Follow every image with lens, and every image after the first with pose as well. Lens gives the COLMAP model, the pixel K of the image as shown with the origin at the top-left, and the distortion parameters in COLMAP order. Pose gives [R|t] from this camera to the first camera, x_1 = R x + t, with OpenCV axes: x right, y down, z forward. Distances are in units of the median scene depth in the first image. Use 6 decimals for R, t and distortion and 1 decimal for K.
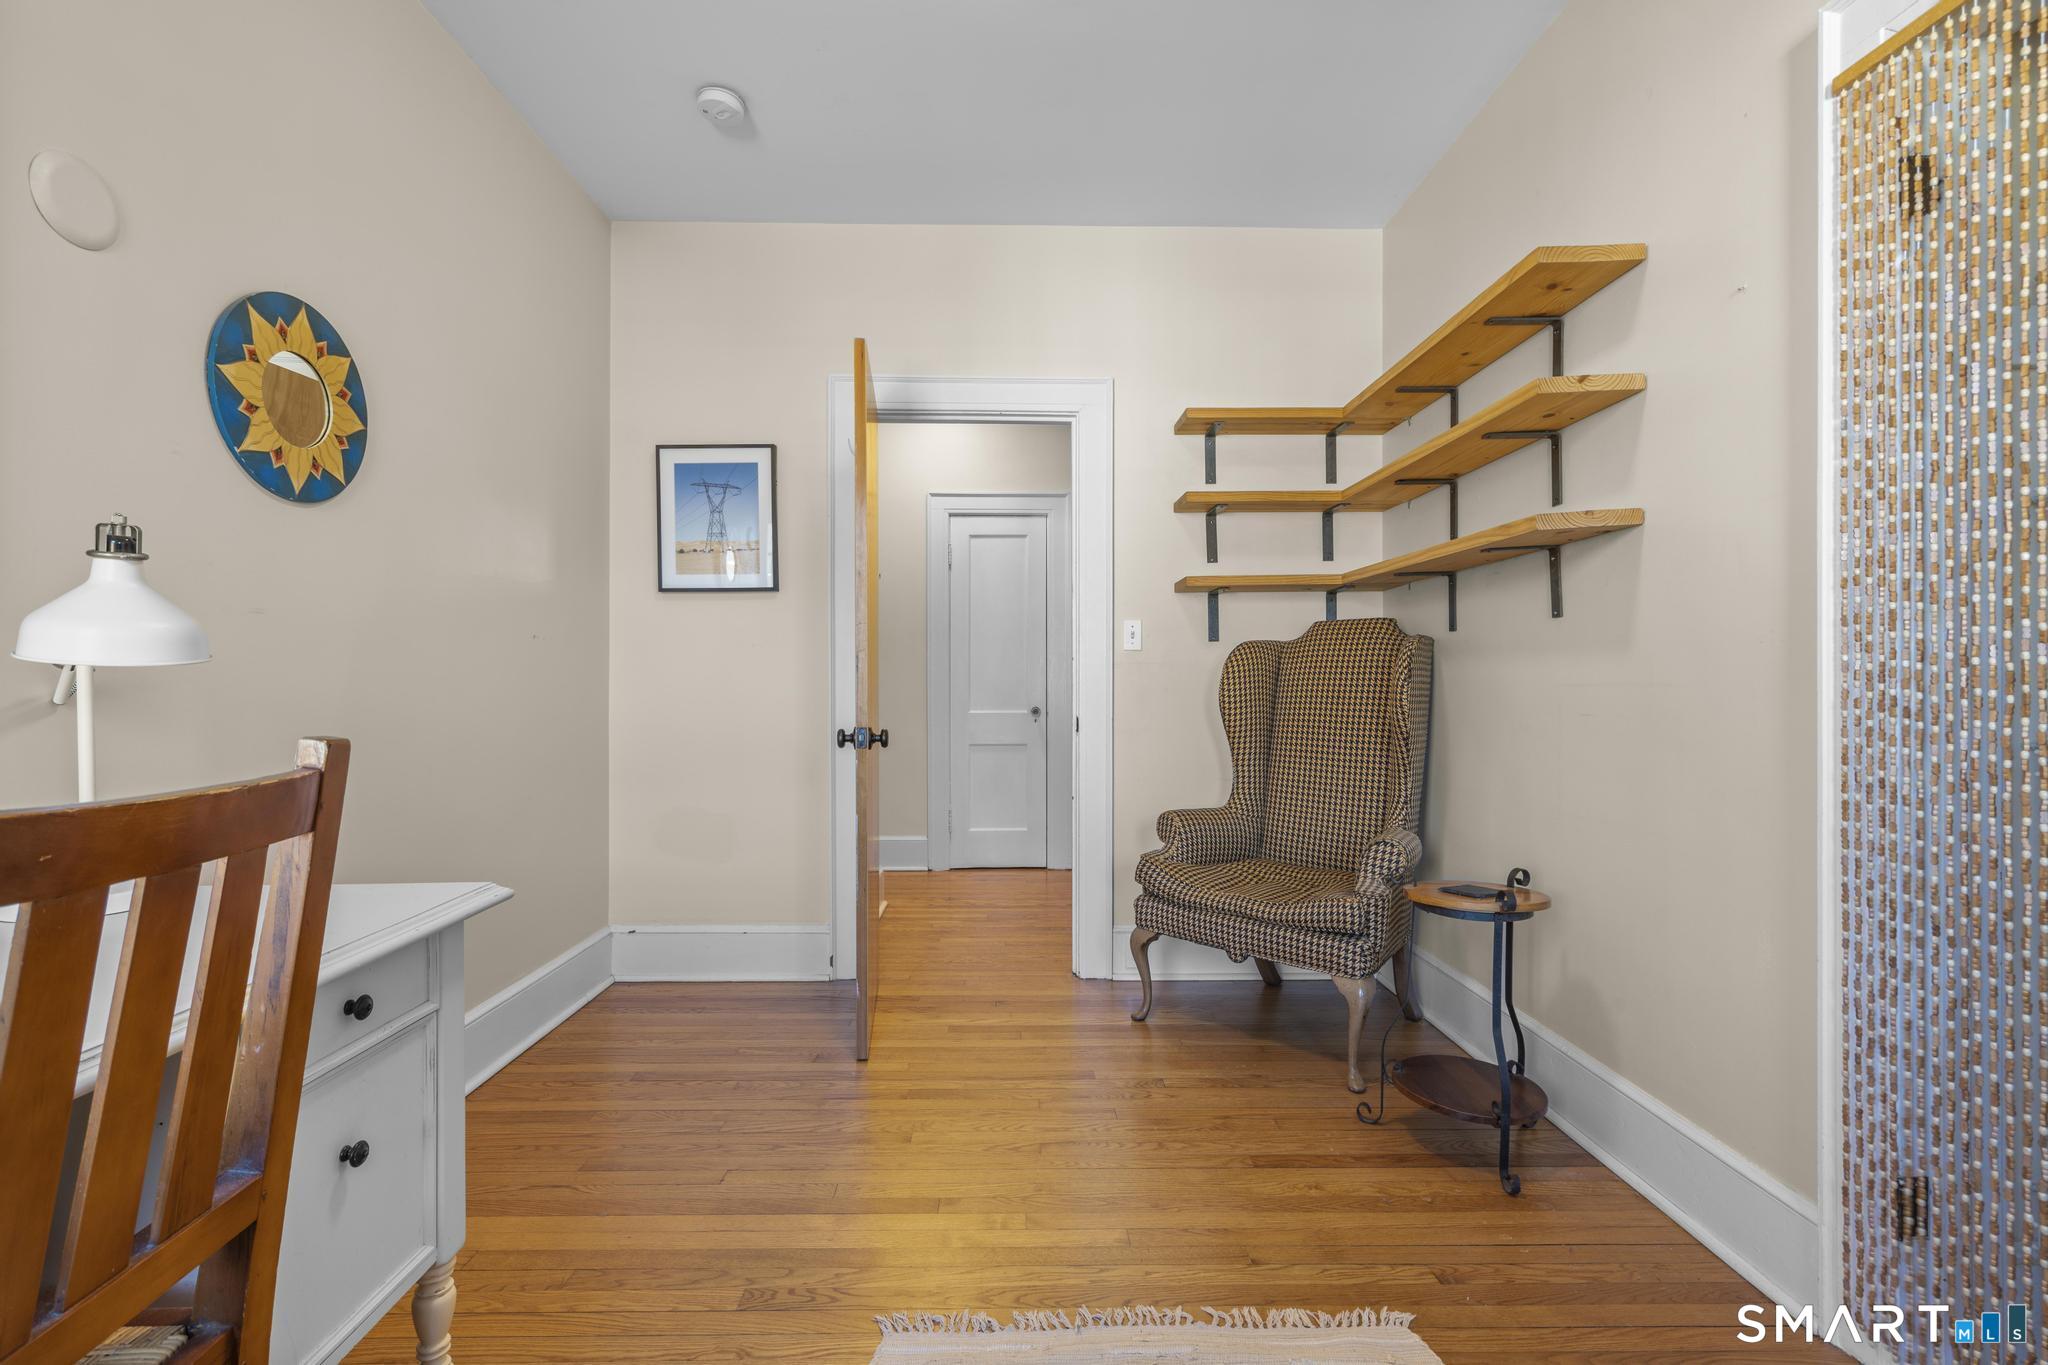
lens RADIAL K [[947.0, 0, 1017.1], [0, 947.0, 684.5], [0, 0, 1]] dist [-0.002304, 0.003334]
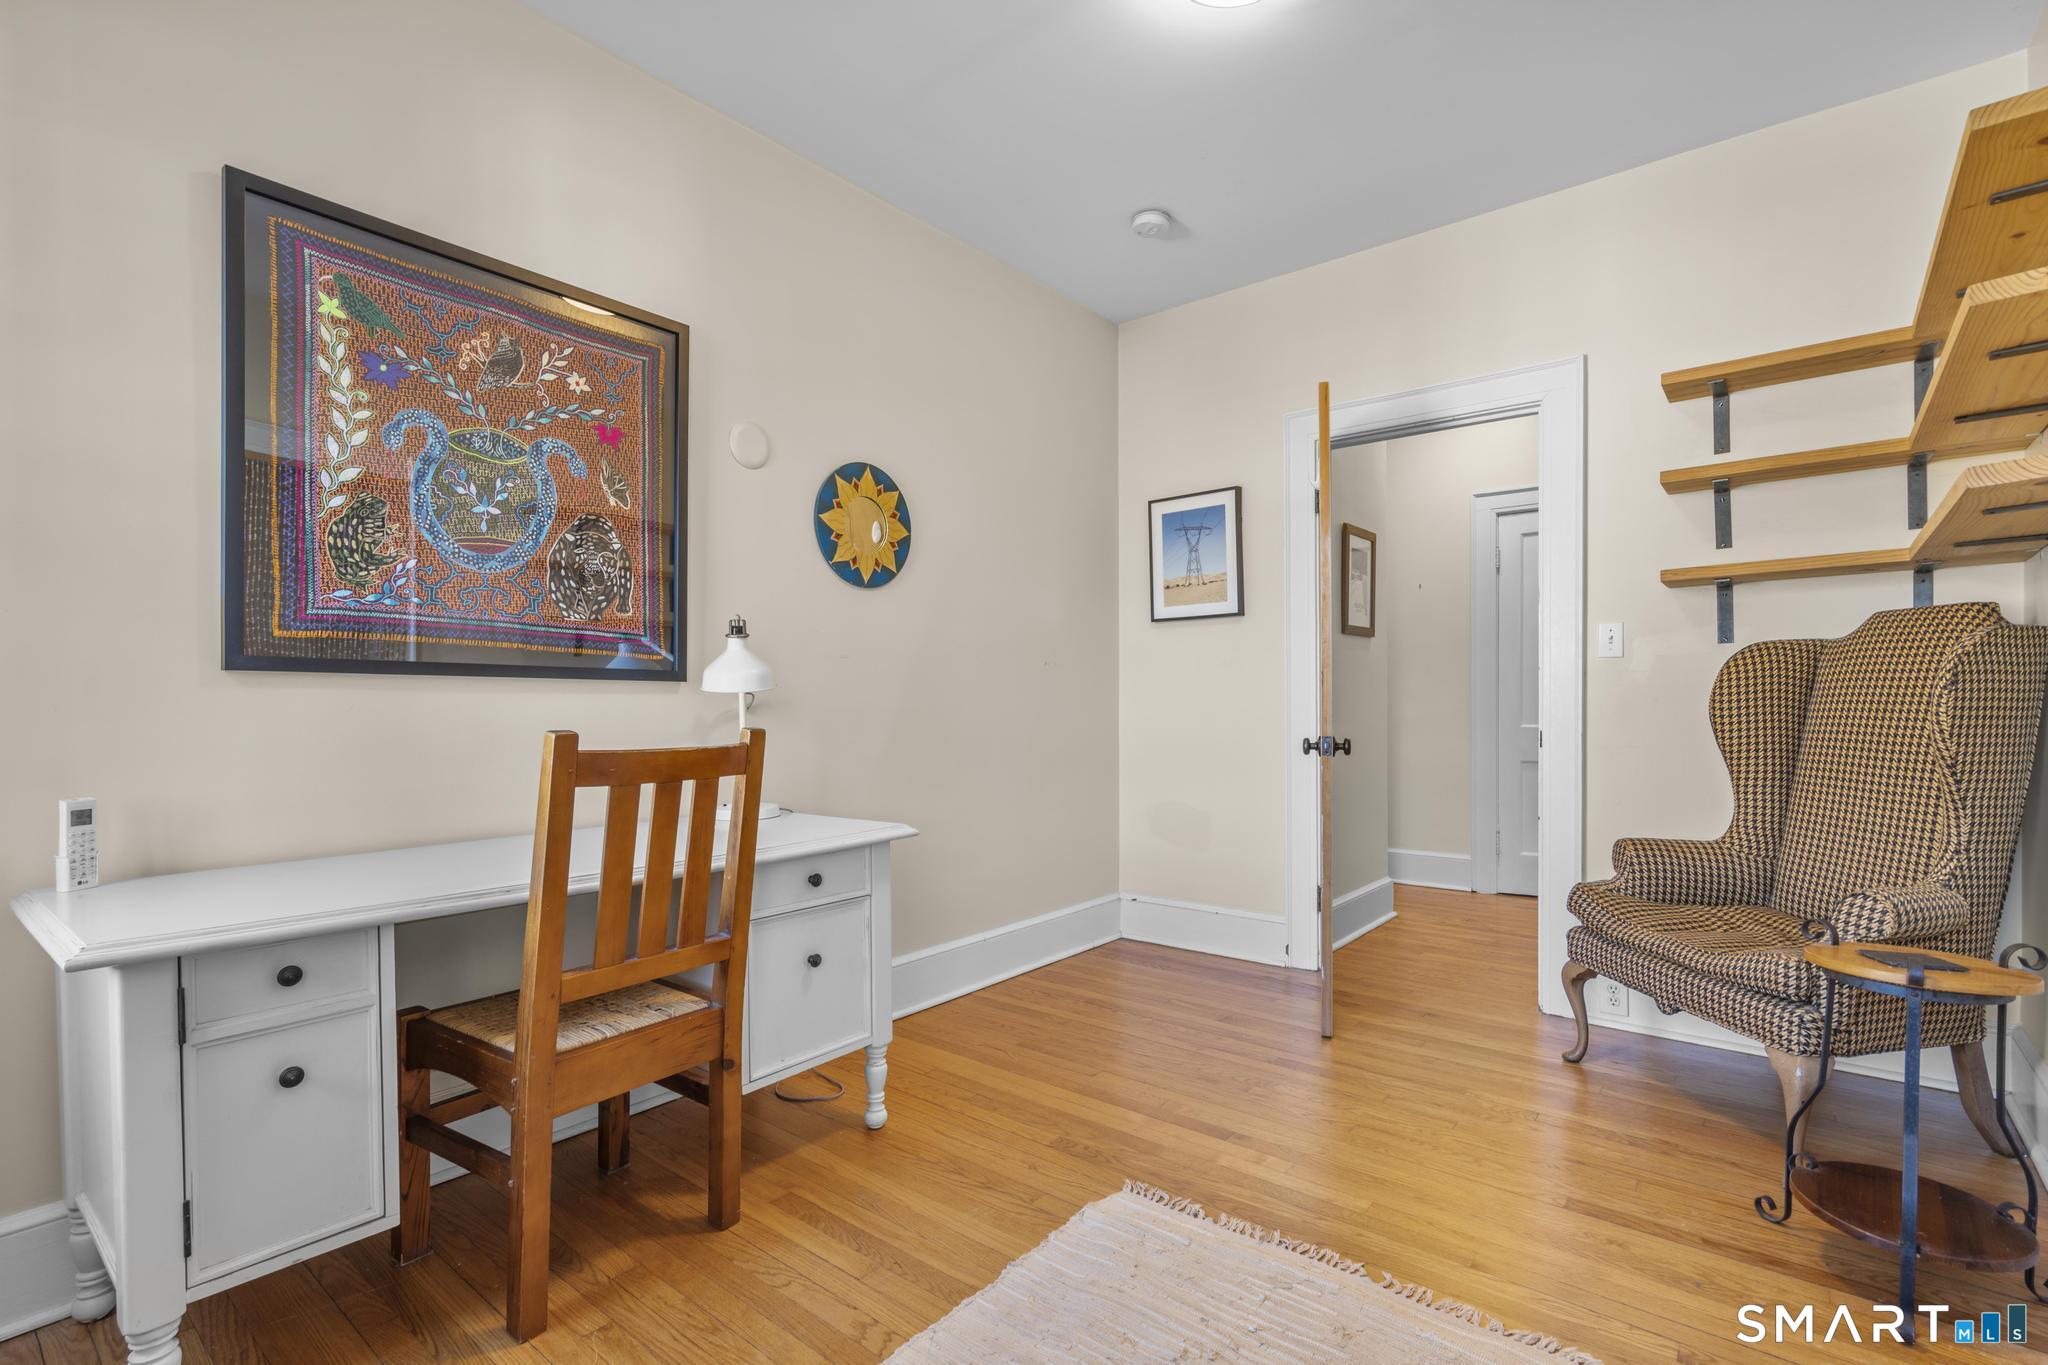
lens RADIAL K [[947.0, 0, 994.1], [0, 947.0, 709.7], [0, 0, 1]] dist [-0.002304, 0.003334]
pose [[0.754804, 0.002255, -0.655946, 0.338112], [0.006590, 0.999918, 0.011021, -0.000392], [0.655917, -0.012641, 0.754727, -0.061220]]
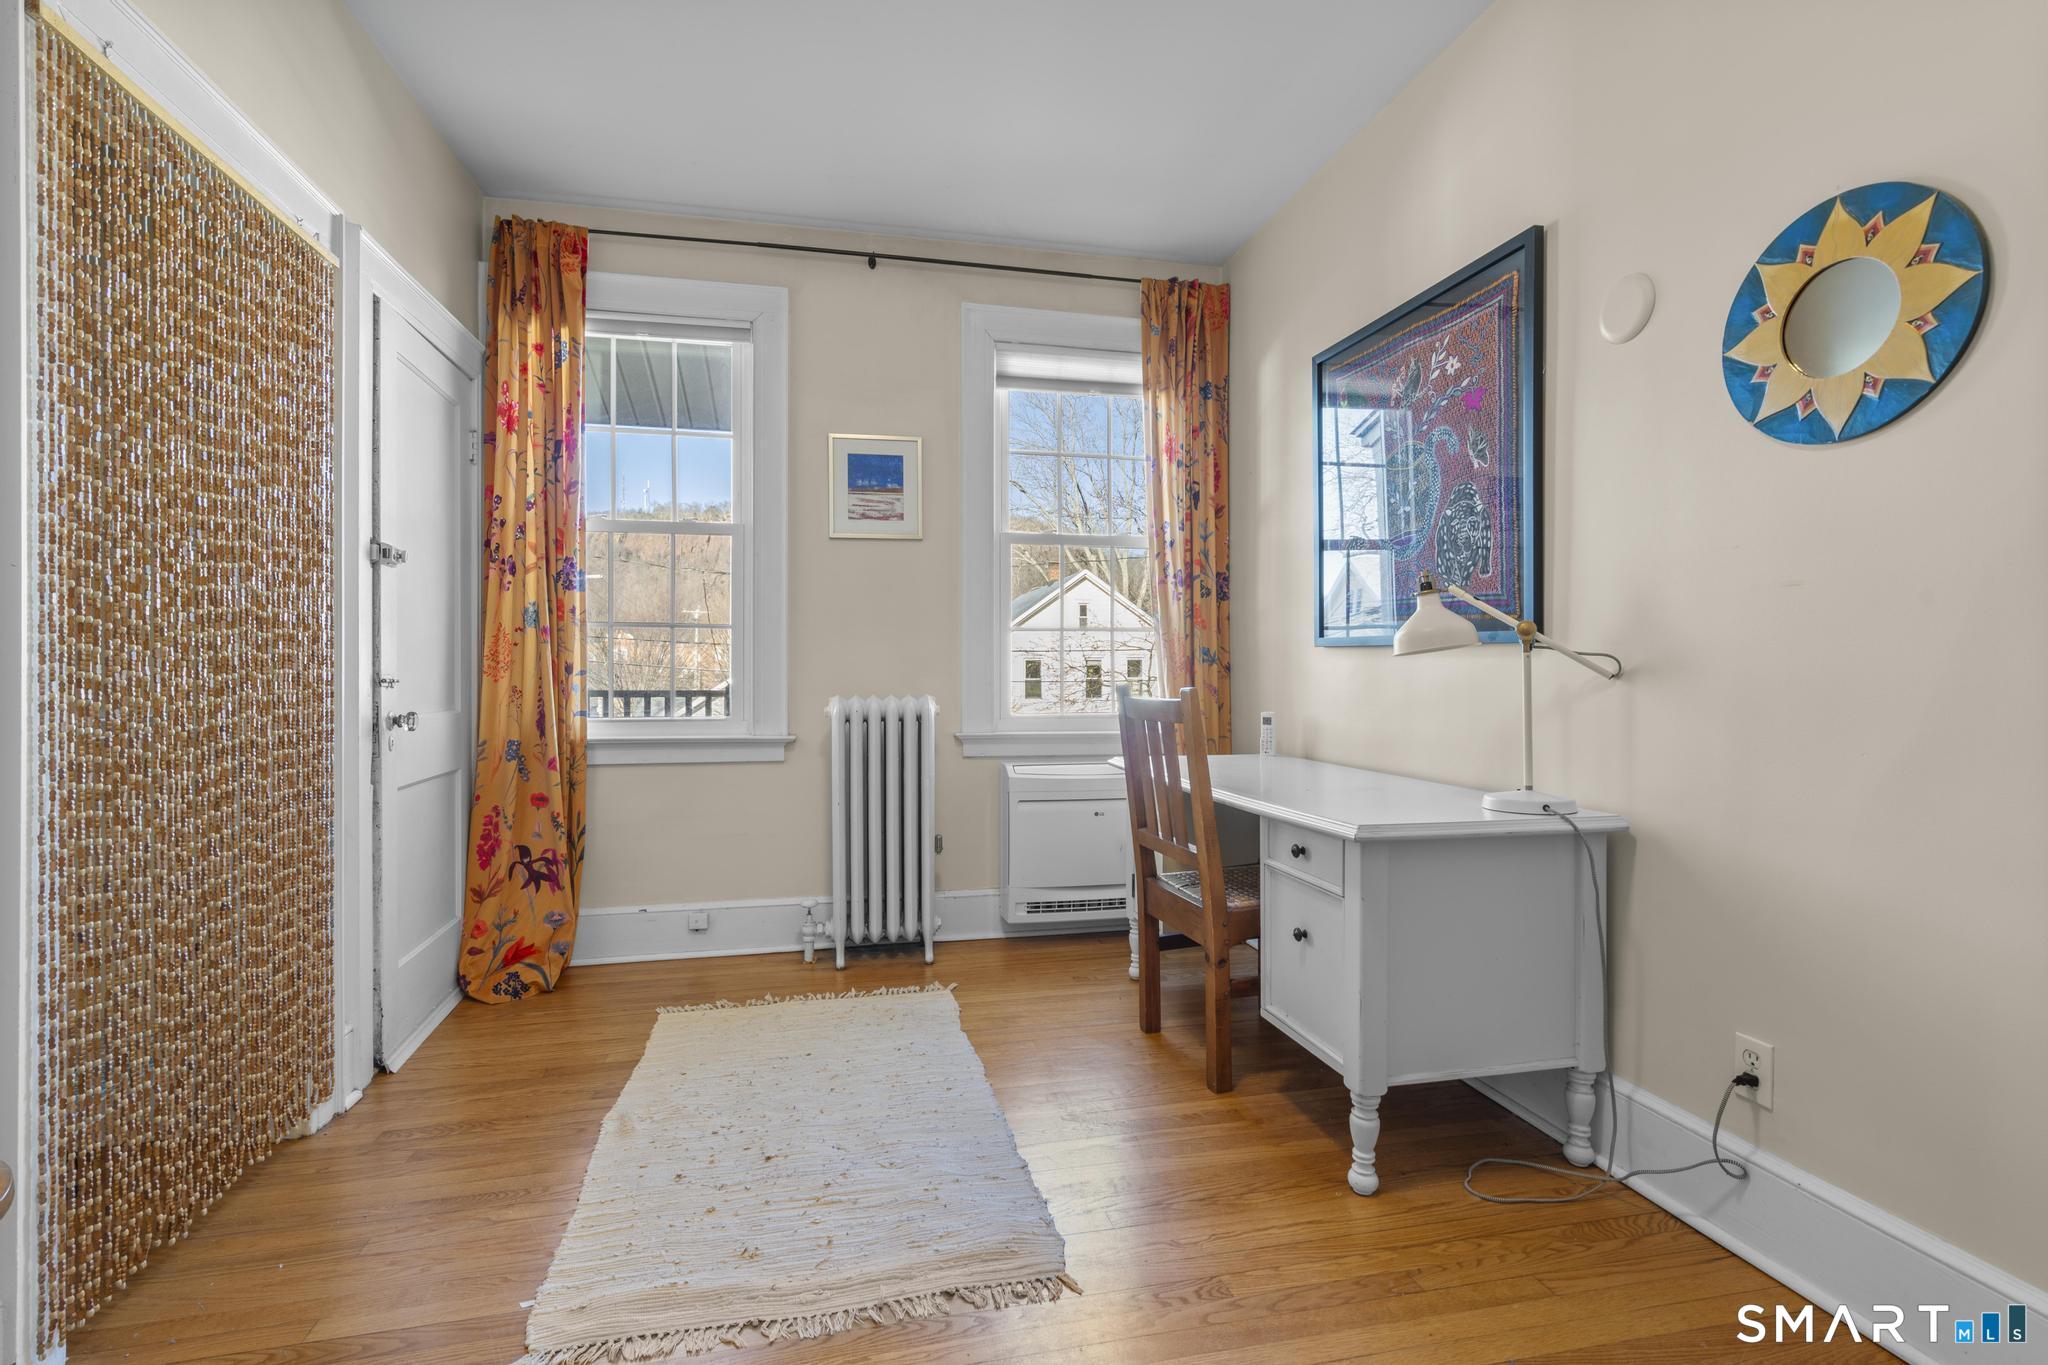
lens RADIAL K [[947.0, 0, 1022.5], [0, 947.0, 668.6], [0, 0, 1]] dist [-0.002304, 0.003334]
pose [[-0.979422, 0.000593, -0.201821, 0.070086], [0.000569, 1.000000, 0.000179, 0.001900], [0.201821, 0.000060, -0.979422, 1.188992]]
